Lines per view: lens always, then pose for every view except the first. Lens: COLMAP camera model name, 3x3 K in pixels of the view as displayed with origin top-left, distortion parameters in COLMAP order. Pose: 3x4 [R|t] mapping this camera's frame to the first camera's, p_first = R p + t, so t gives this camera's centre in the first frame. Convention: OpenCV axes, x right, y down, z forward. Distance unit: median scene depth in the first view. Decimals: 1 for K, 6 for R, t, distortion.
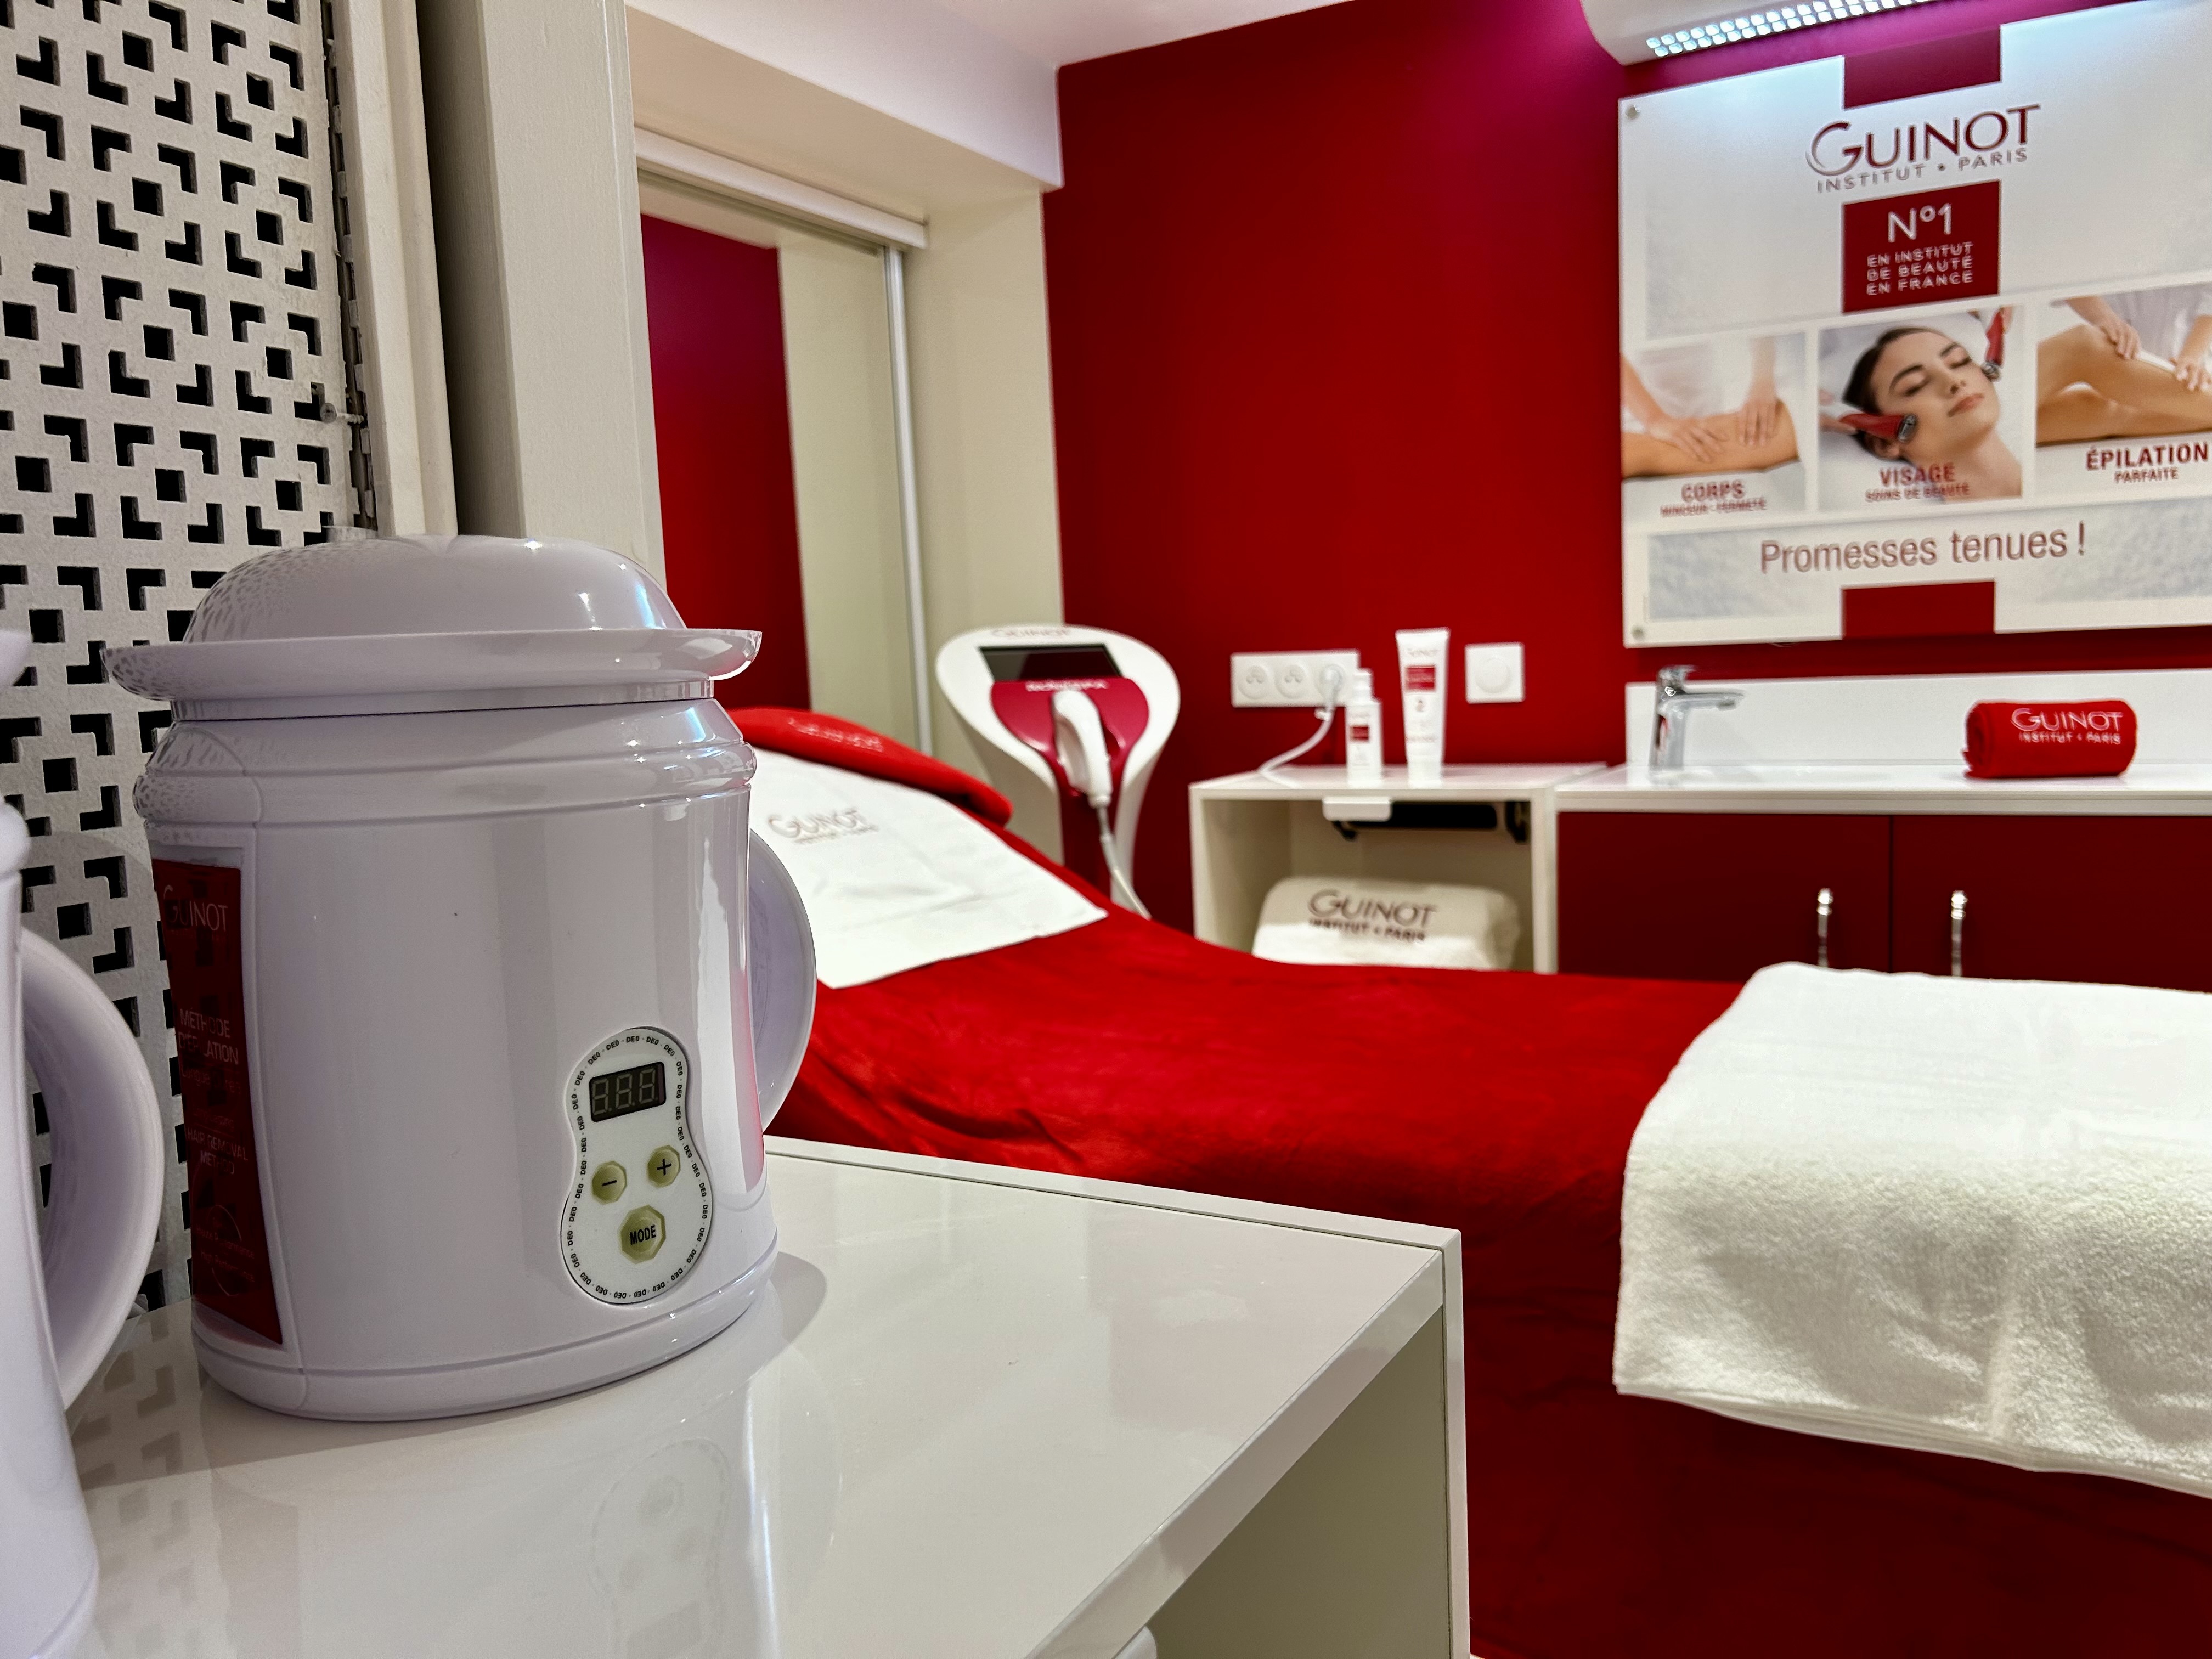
lens RADIAL K [[1674.7, 0, 1163.3], [0, 1674.7, 848.3], [0, 0, 1]] dist [0.061667, -0.070294]
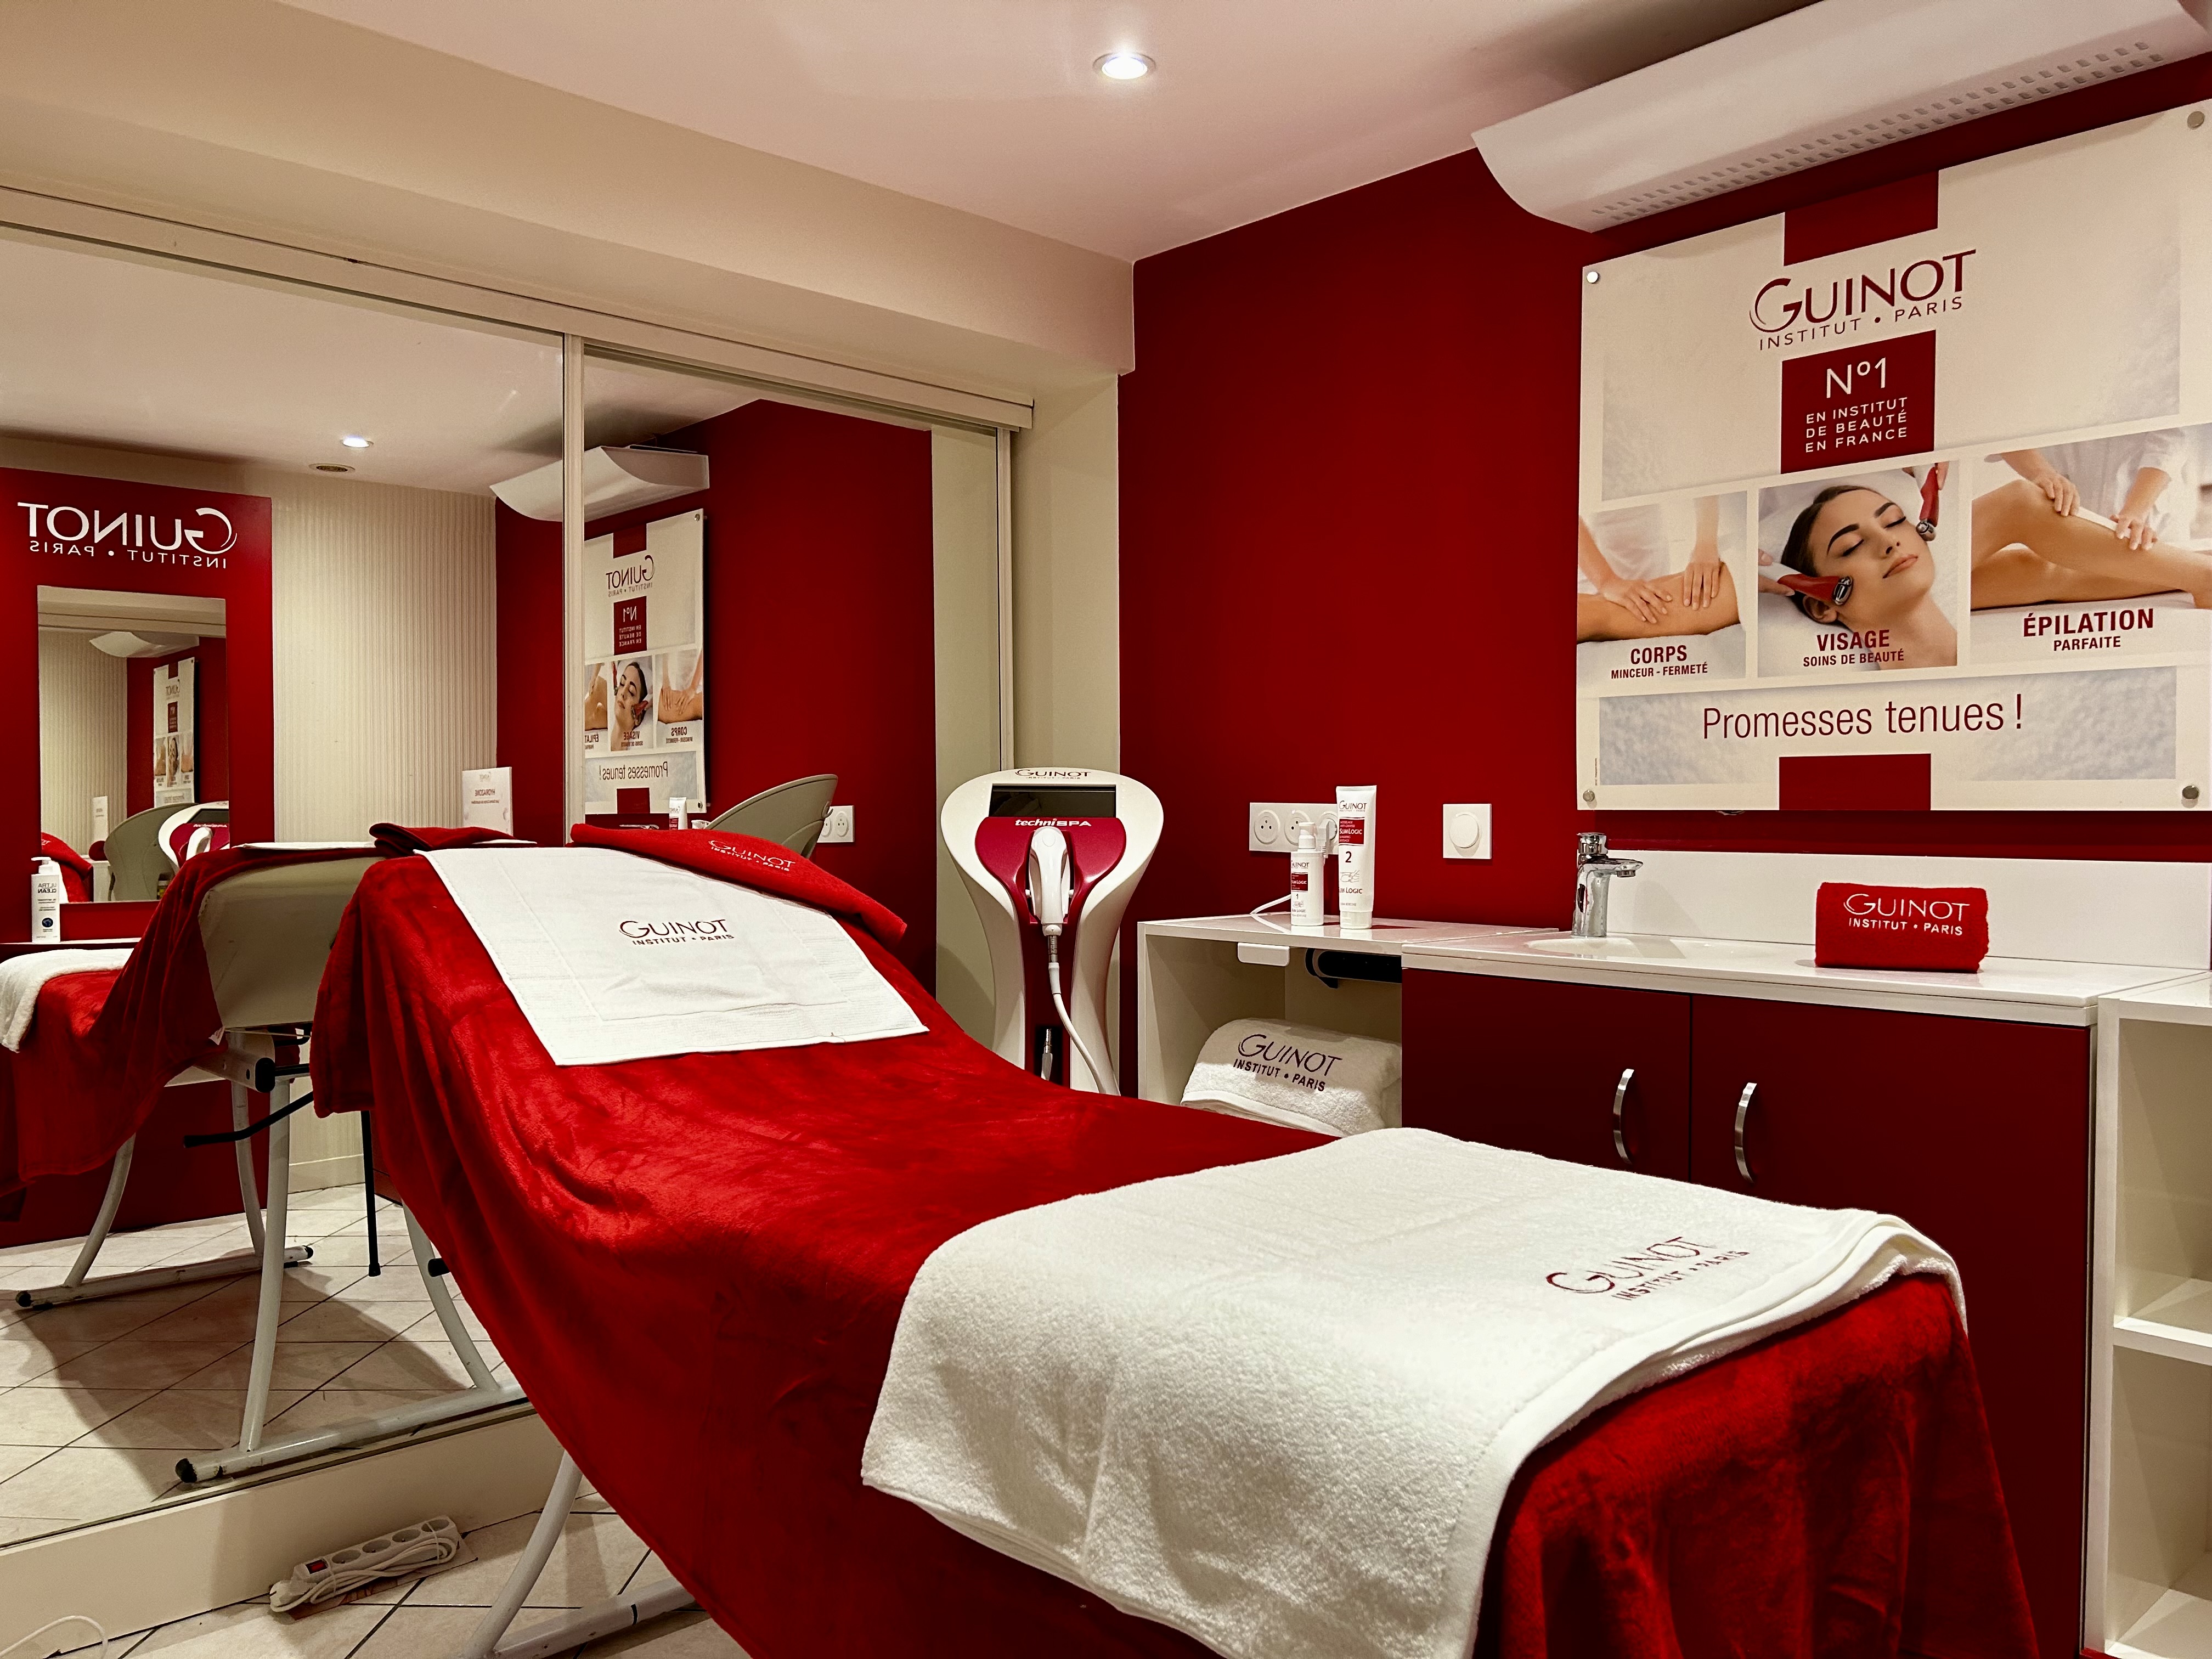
lens RADIAL K [[1674.7, 0, 1146.2], [0, 1674.7, 869.9], [0, 0, 1]] dist [0.061667, -0.070294]
pose [[0.945408, 0.052700, -0.321600, 0.389876], [-0.075869, 0.995315, -0.059931, -0.008673], [0.316935, 0.081059, 0.944977, 0.003573]]
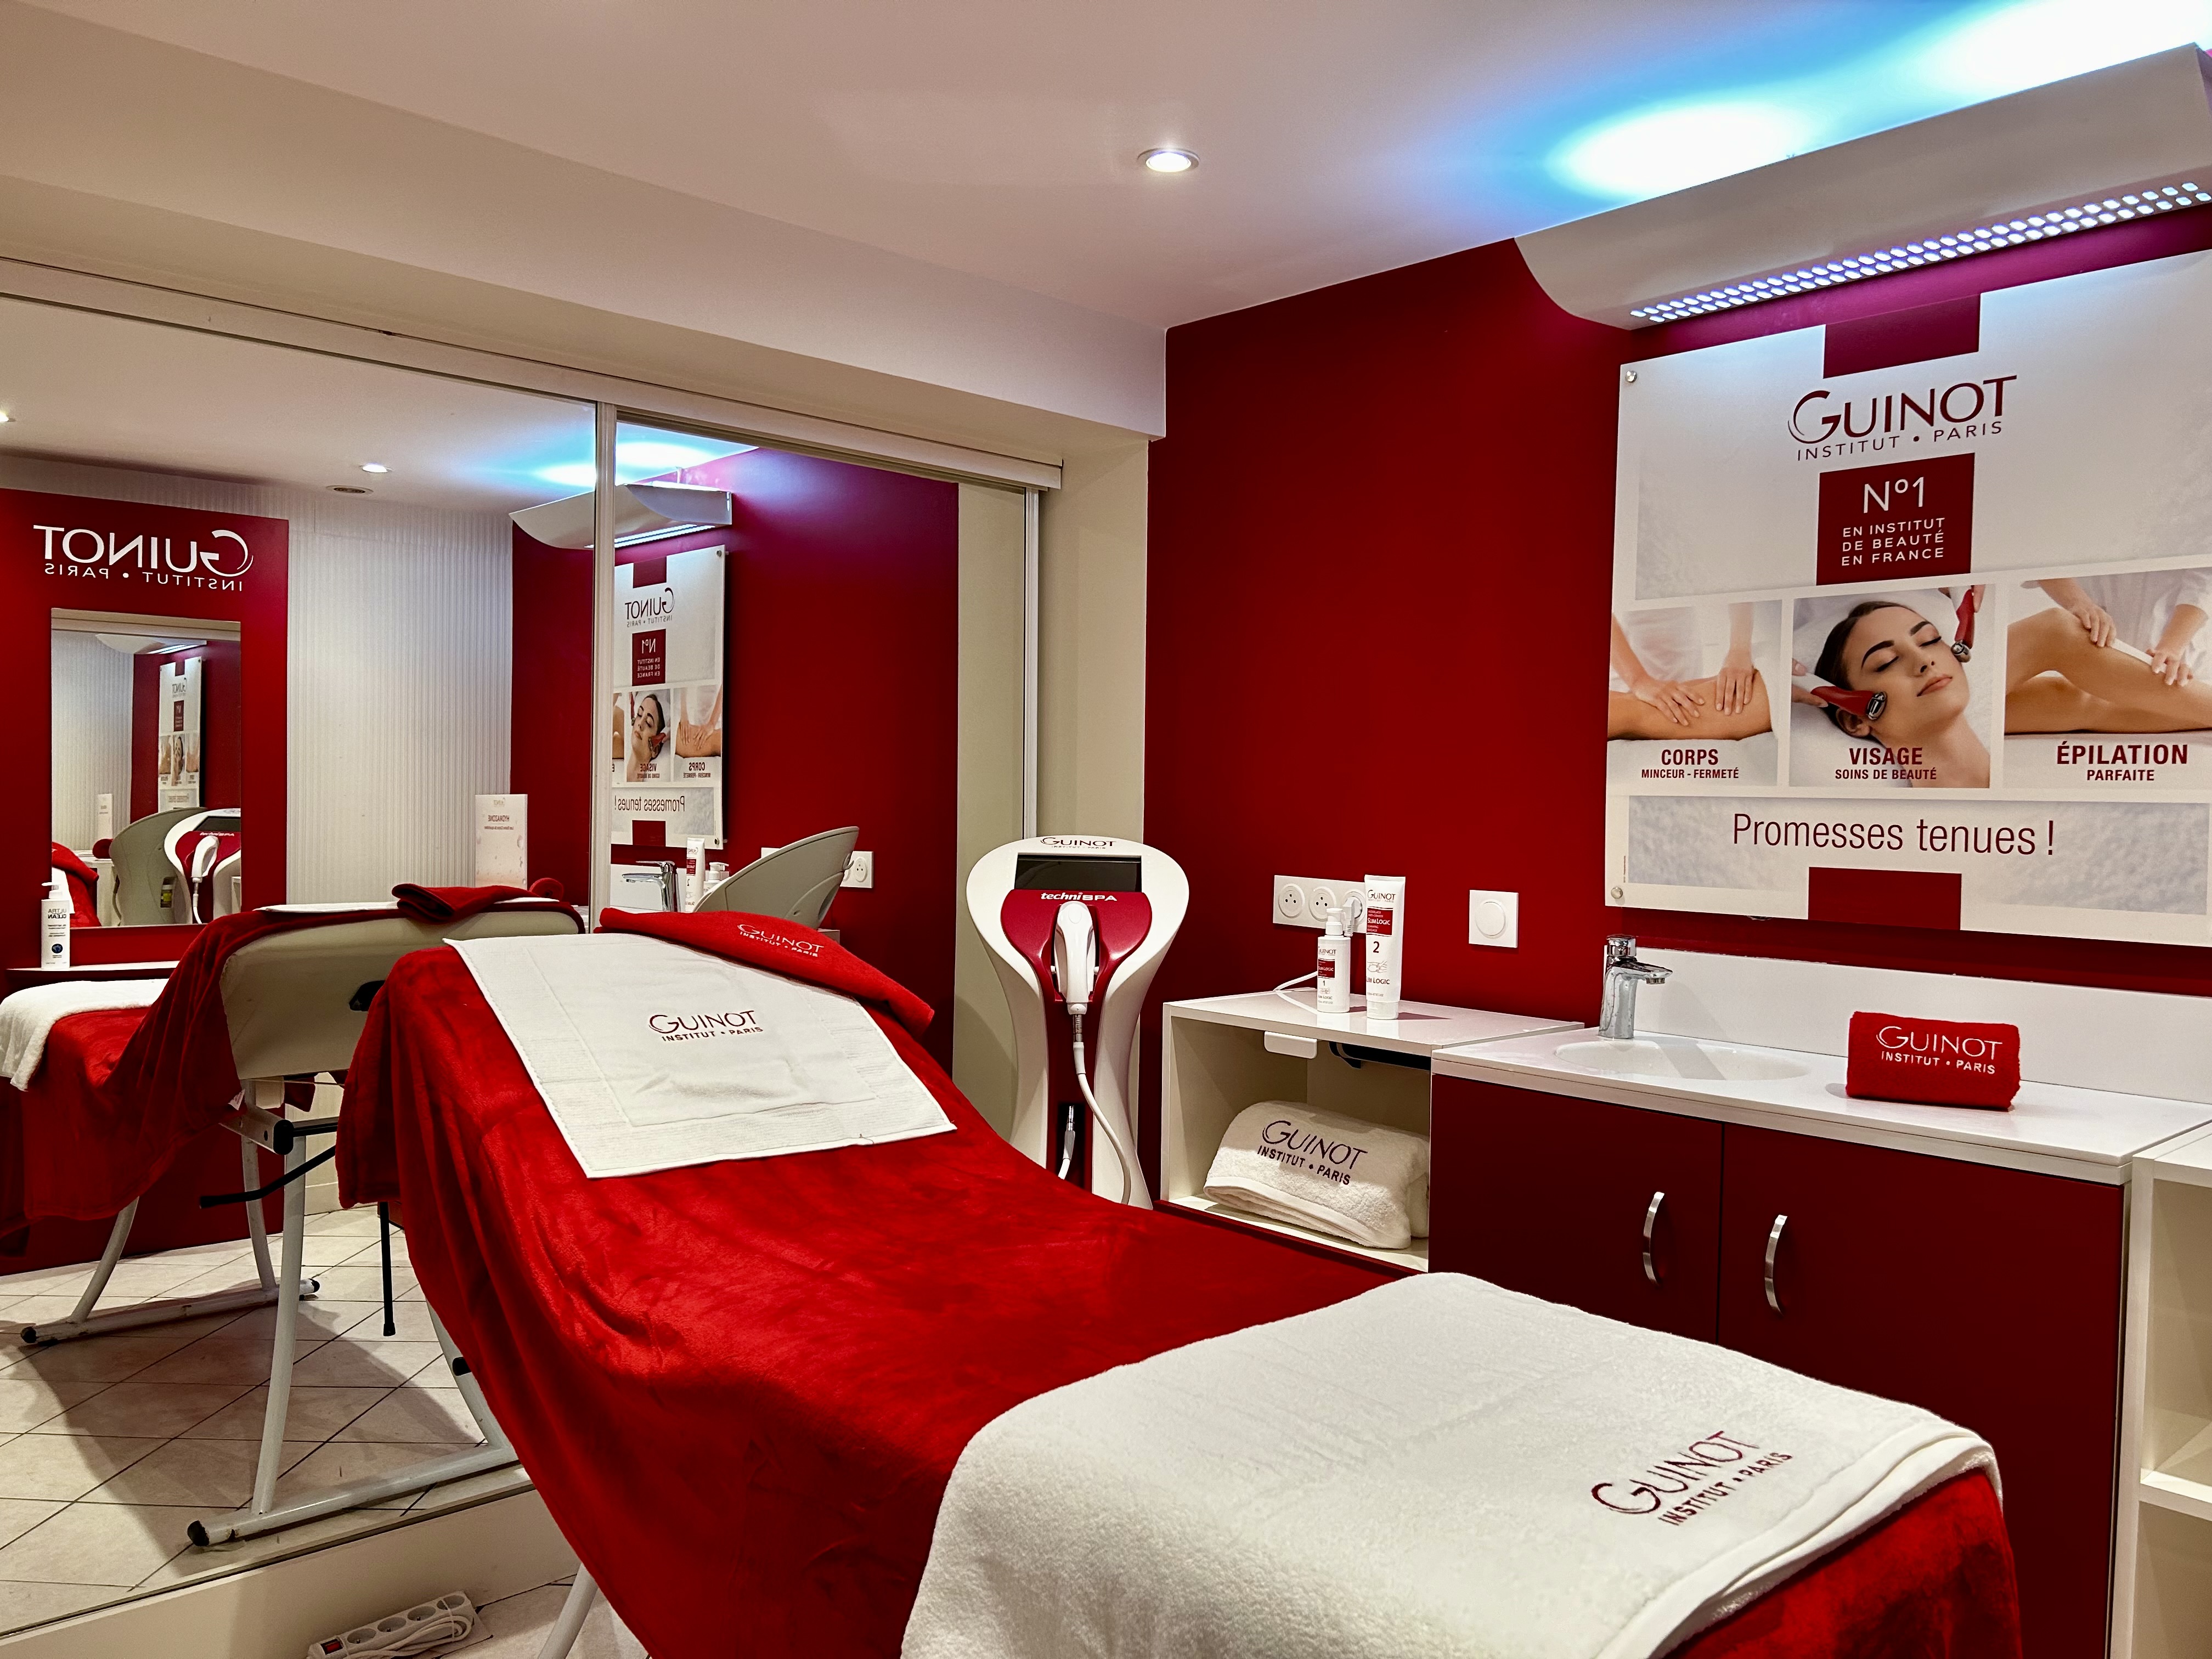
lens RADIAL K [[1674.7, 0, 1164.9], [0, 1674.7, 865.0], [0, 0, 1]] dist [0.061667, -0.070294]
pose [[0.947288, 0.071270, -0.312355, 0.370219], [-0.092470, 0.994273, -0.053572, -0.074412], [0.306749, 0.079631, 0.948454, -0.006768]]
